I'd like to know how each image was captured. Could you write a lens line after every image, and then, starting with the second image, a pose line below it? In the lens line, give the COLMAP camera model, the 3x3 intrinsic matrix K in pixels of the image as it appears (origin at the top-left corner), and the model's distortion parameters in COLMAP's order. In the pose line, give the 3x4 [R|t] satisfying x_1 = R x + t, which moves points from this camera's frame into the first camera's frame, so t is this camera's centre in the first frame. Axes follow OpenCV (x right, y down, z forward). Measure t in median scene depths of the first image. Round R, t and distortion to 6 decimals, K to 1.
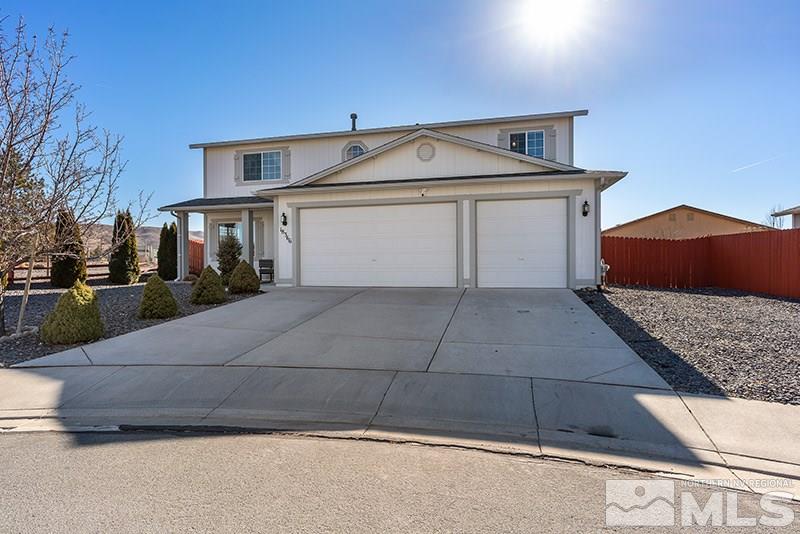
lens RADIAL K [[411.3, 0, 406.6], [0, 411.3, 263.4], [0, 0, 1]] dist [-0.001969, 0.001184]
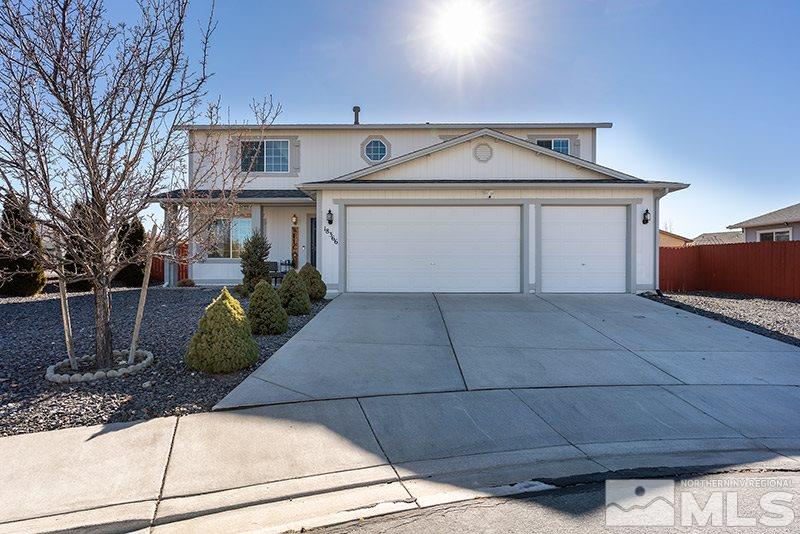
lens RADIAL K [[411.3, 0, 403.9], [0, 411.3, 269.0], [0, 0, 1]] dist [-0.001969, 0.001184]
pose [[0.976447, 0.006642, 0.215655, -0.331845], [-0.008038, 0.999952, 0.005595, -0.001246], [-0.215607, -0.007196, 0.976454, 0.092129]]
